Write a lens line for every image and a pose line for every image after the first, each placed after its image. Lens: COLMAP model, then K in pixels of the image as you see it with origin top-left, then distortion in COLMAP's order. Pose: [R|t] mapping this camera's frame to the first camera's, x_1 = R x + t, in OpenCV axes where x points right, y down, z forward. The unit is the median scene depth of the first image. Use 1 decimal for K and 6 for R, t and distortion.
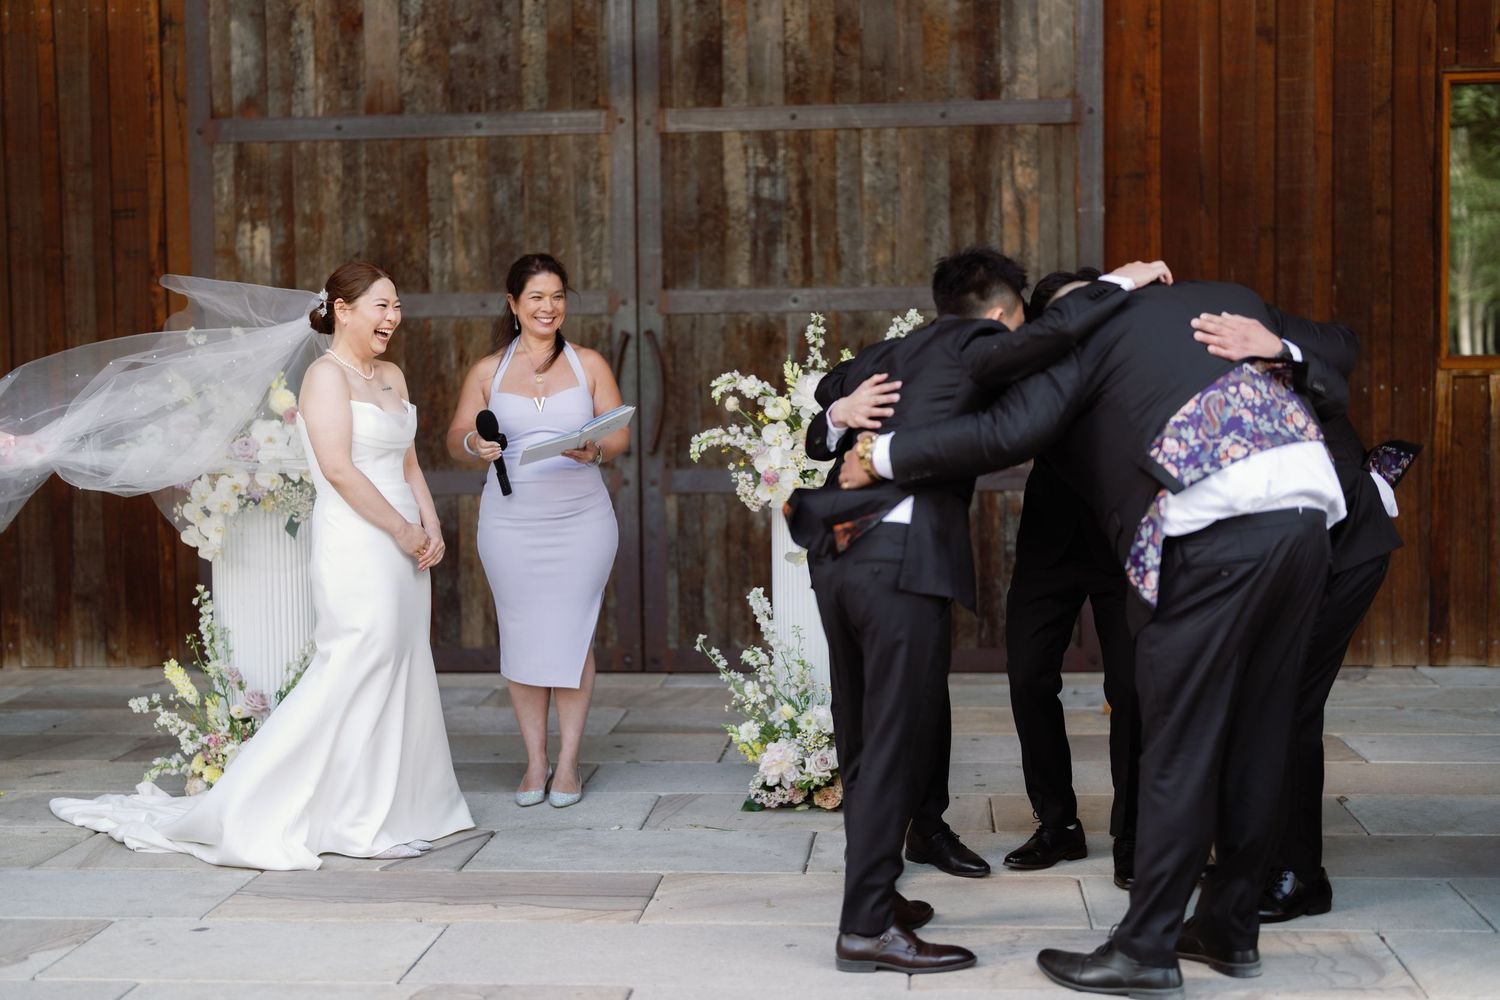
lens RADIAL K [[2067.1, 0, 751.0], [0, 2067.1, 492.6], [0, 0, 1]] dist [0.002650, 0.000000]
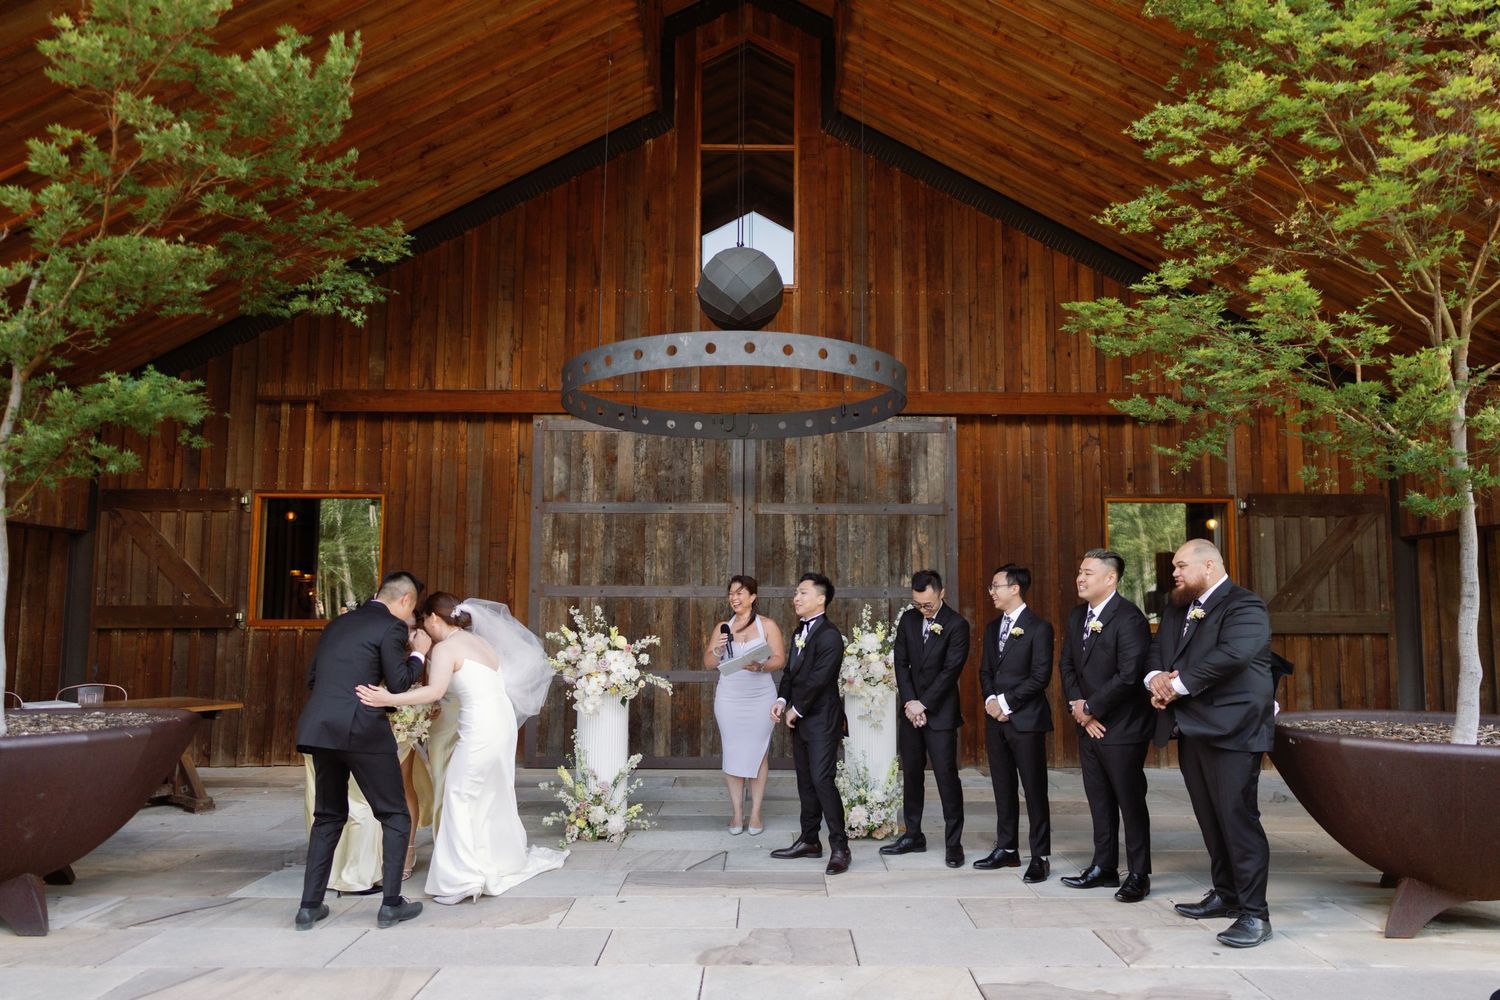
lens RADIAL K [[1004.7, 0, 774.6], [0, 1004.7, 520.2], [0, 0, 1]] dist [-0.004263, 0.004653]
pose [[0.995514, 0.025442, 0.091126, -0.119931], [-0.011694, 0.988868, -0.148335, -0.011670], [-0.093886, 0.146604, 0.984730, -0.038412]]
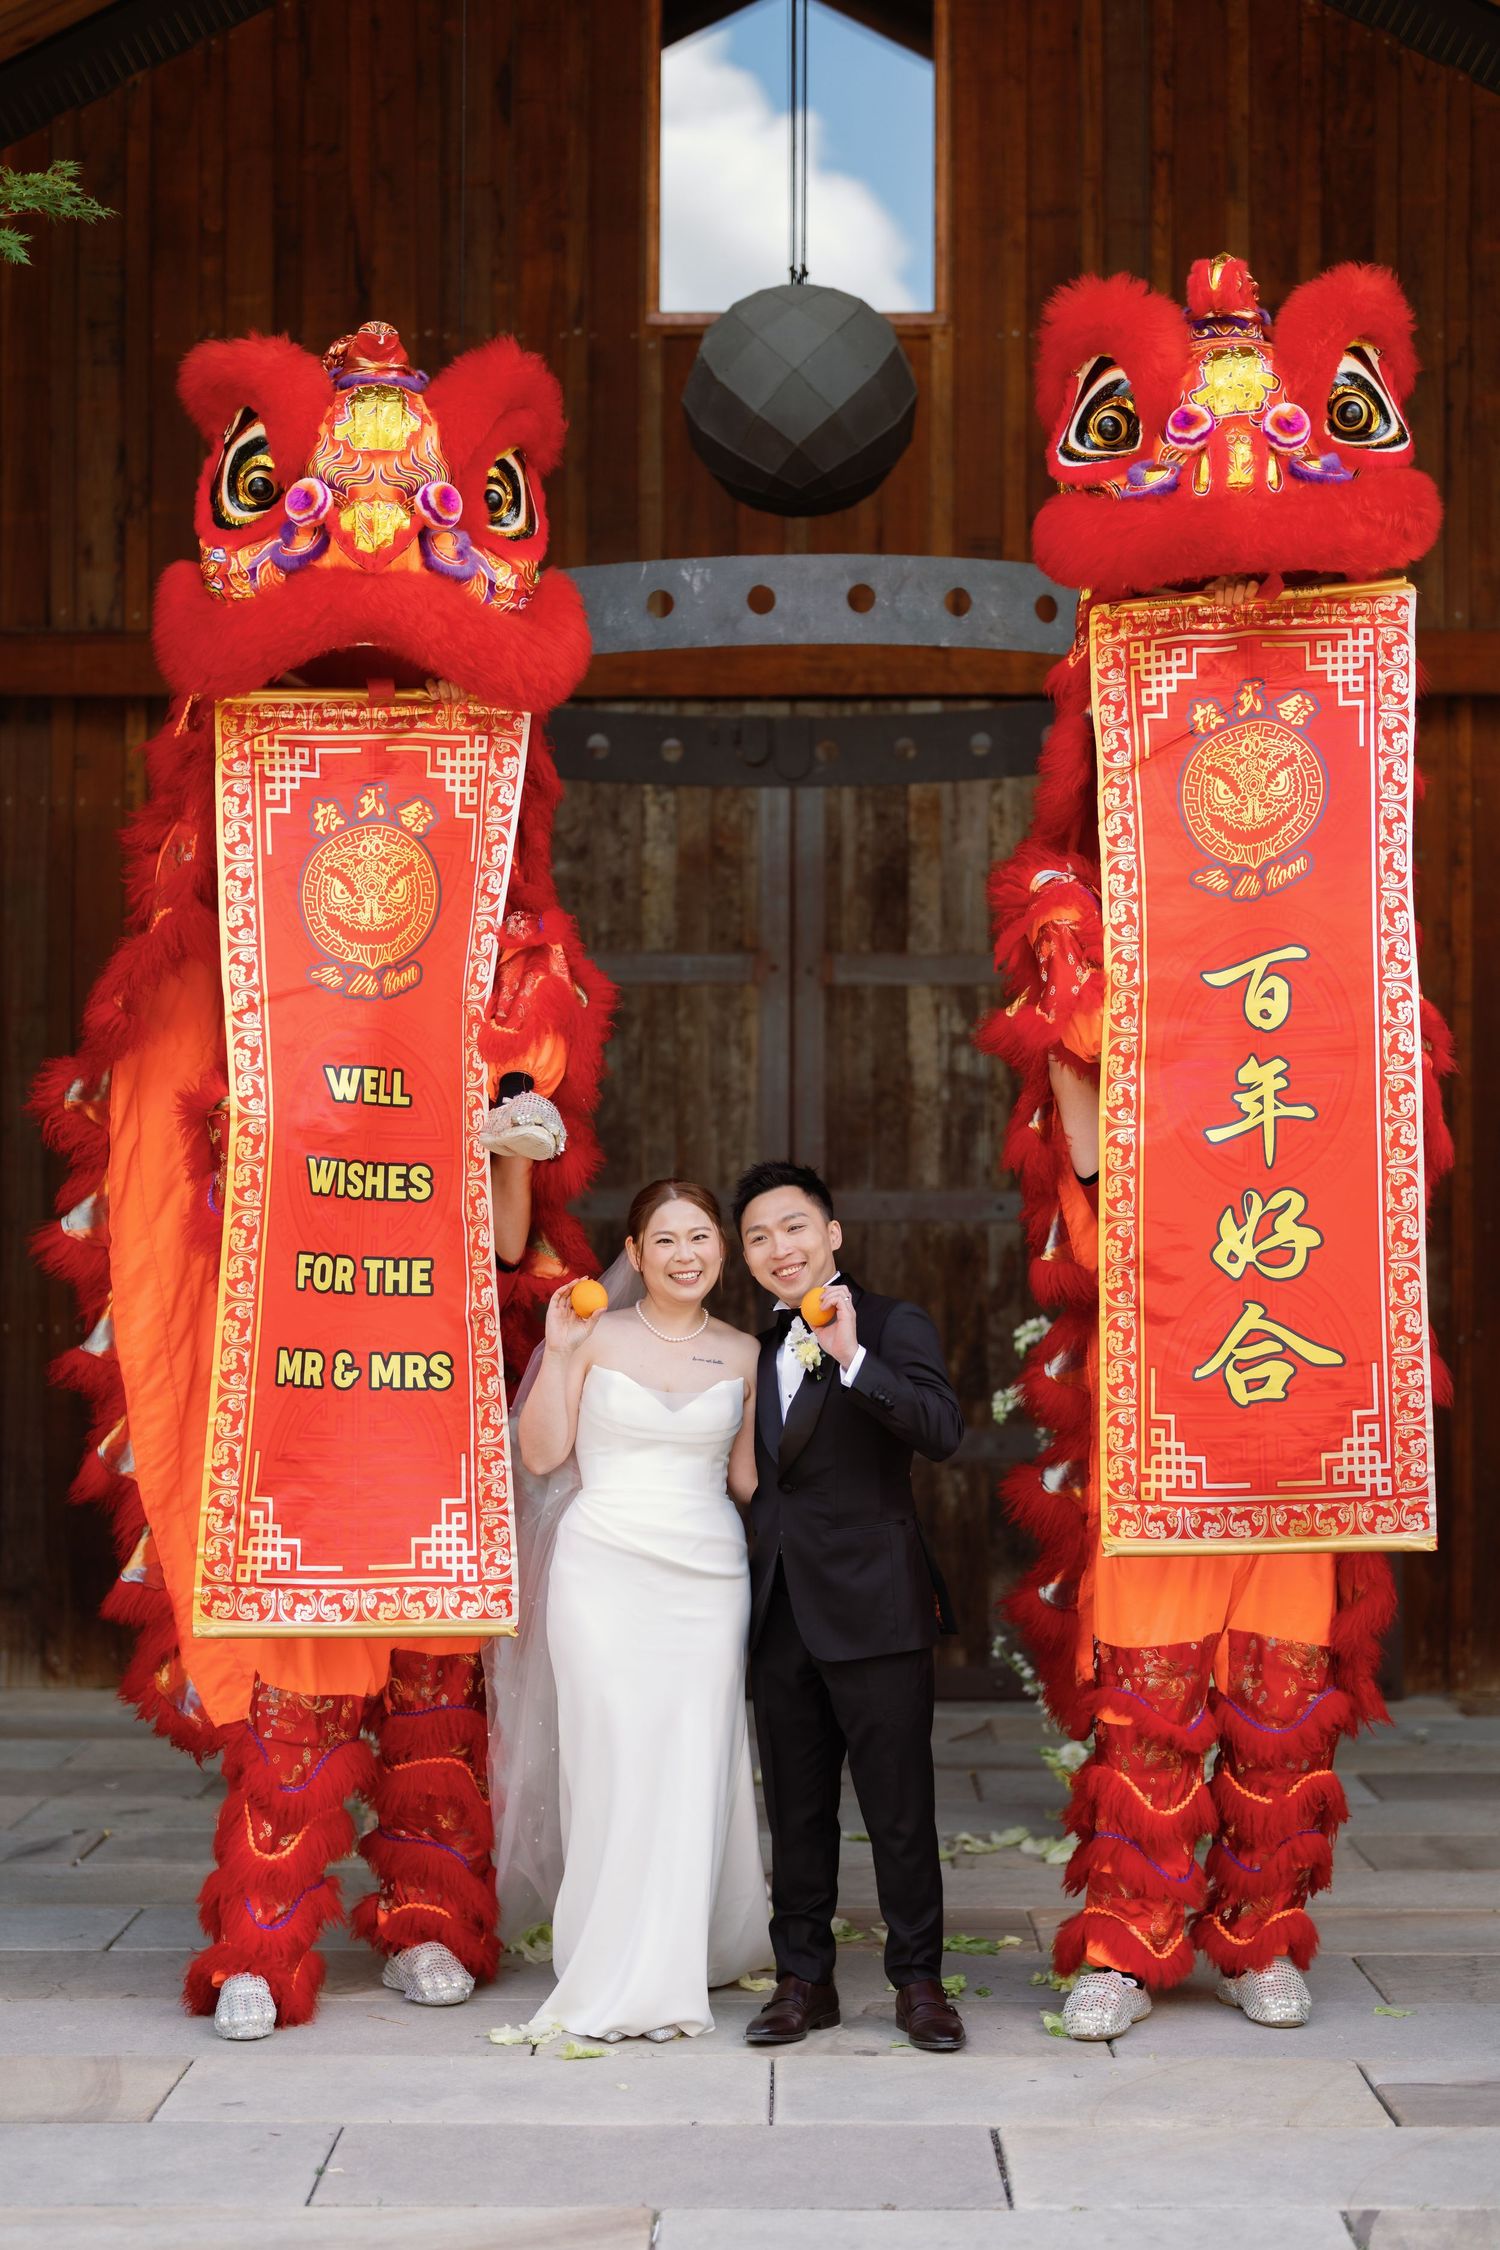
lens RADIAL K [[3551.6, 0, 741.1], [0, 3551.6, 1211.6], [0, 0, 1]] dist [-0.009882, 0.000000]
pose [[0.997430, 0.016205, 0.069790, -0.165422], [-0.011625, 0.997783, -0.065533, -0.004495], [-0.070697, 0.064554, 0.995407, -0.296367]]
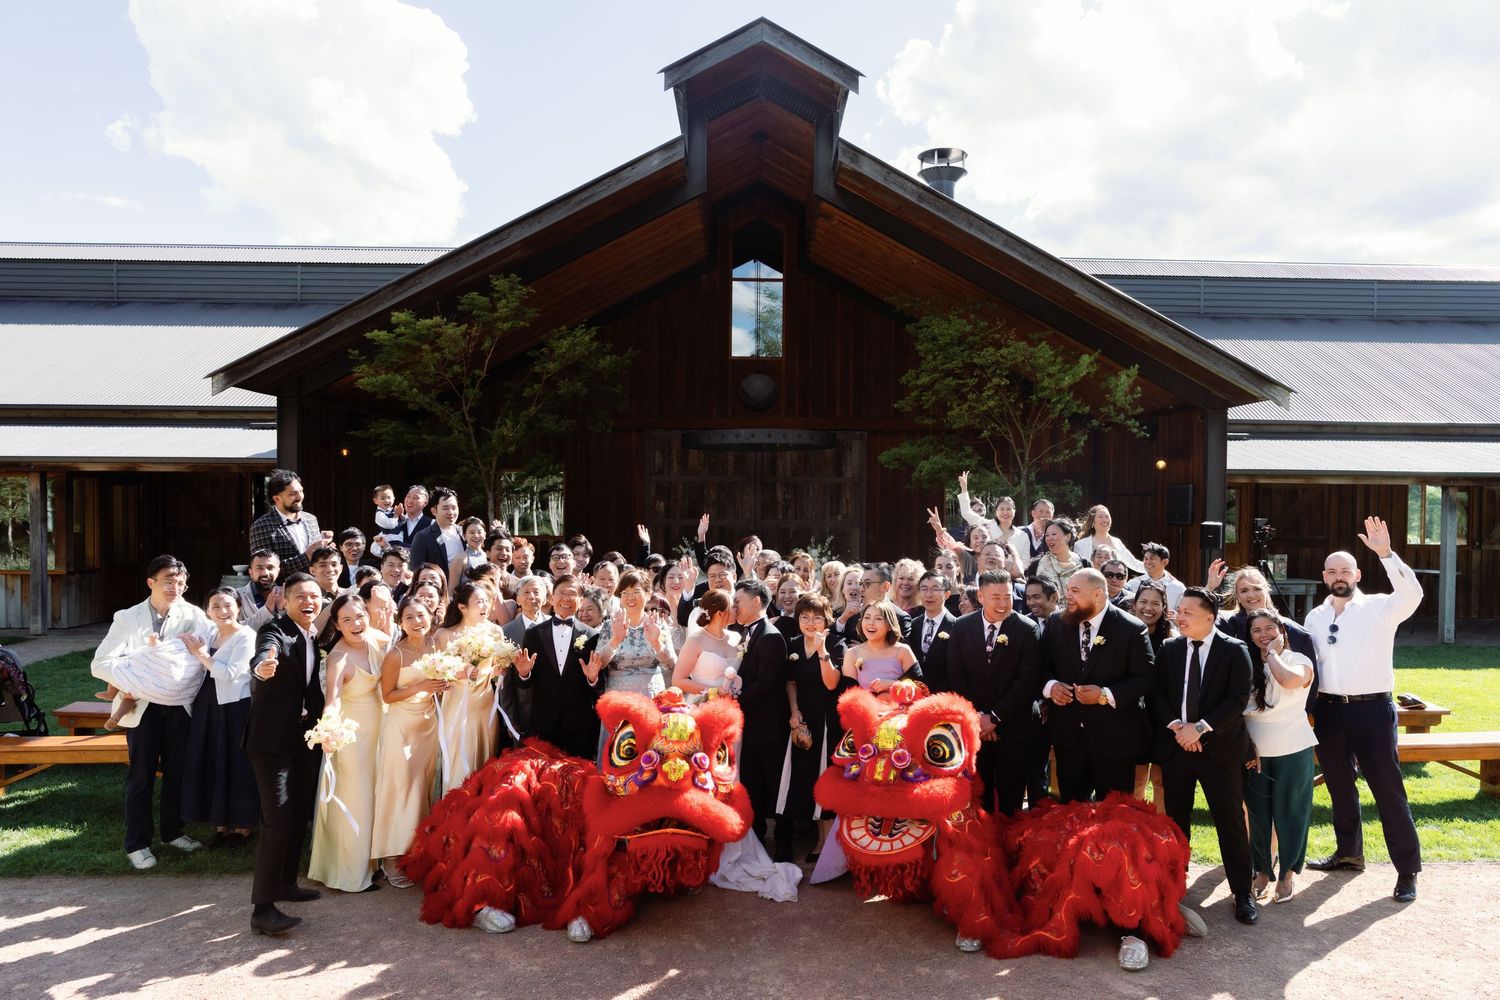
lens RADIAL K [[1004.7, 0, 759.1], [0, 1004.7, 504.6], [0, 0, 1]] dist [-0.004263, 0.004653]
pose [[0.994846, 0.020460, 0.099308, -0.248483], [-0.015936, 0.998808, -0.046136, -0.035650], [-0.100134, 0.044316, 0.993987, -1.009132]]
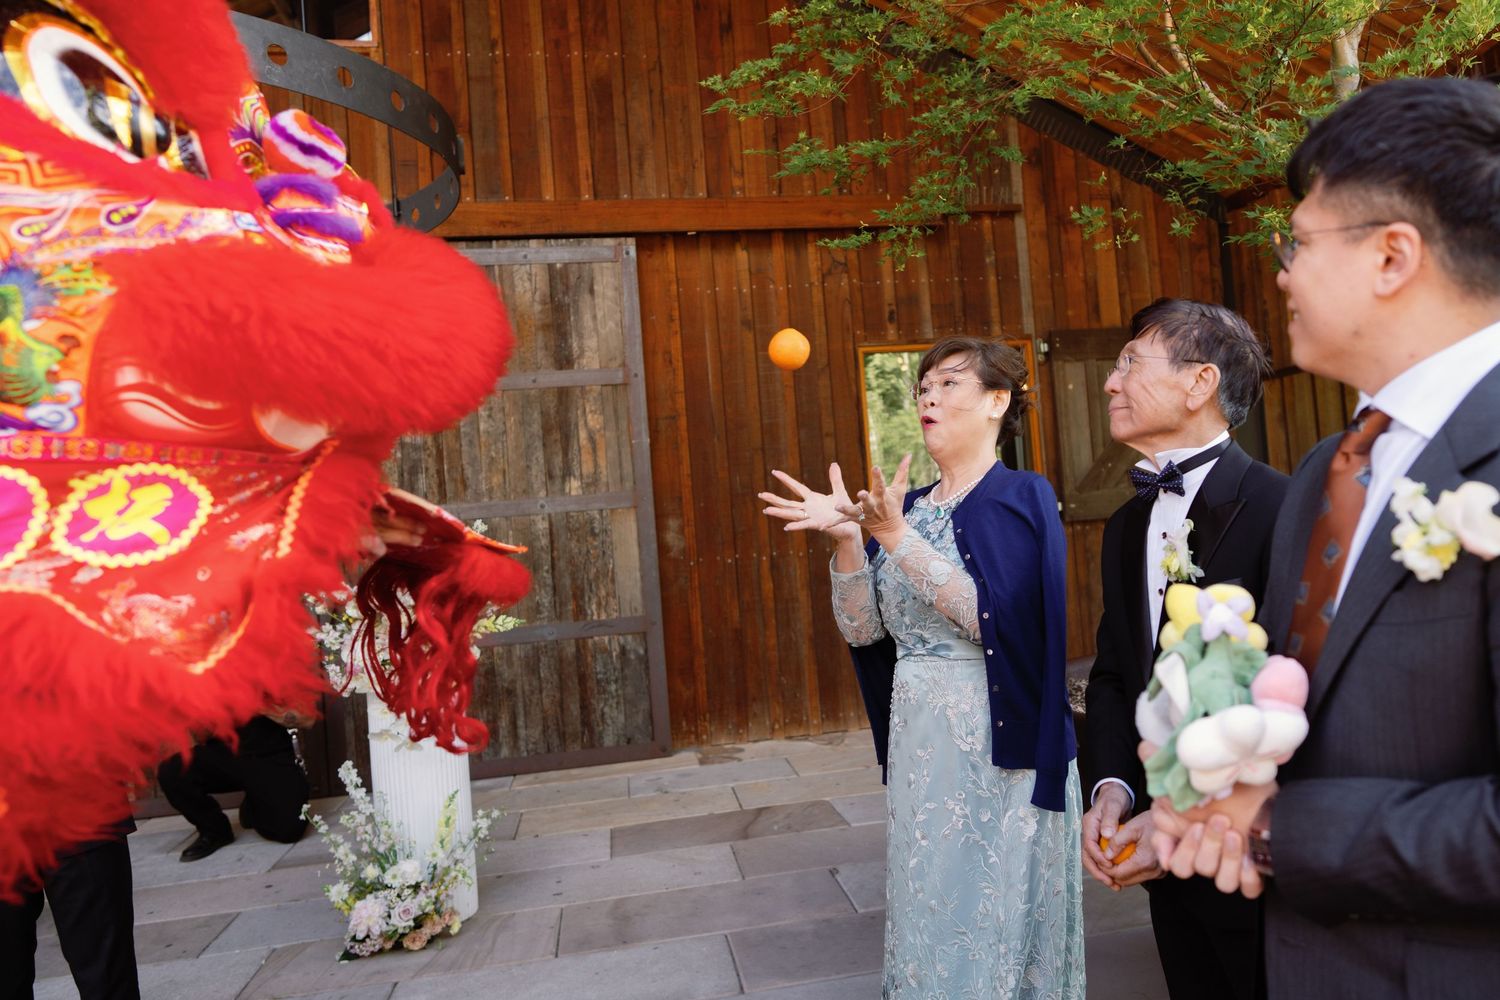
lens RADIAL K [[1082.6, 0, 819.8], [0, 1082.6, 480.4], [0, 0, 1]] dist [-0.001448, 0.002565]
pose [[0.959312, -0.051684, 0.277578, 0.069932], [0.081614, 0.991896, -0.097370, -0.022449], [-0.270296, 0.116063, 0.955756, 0.223862]]
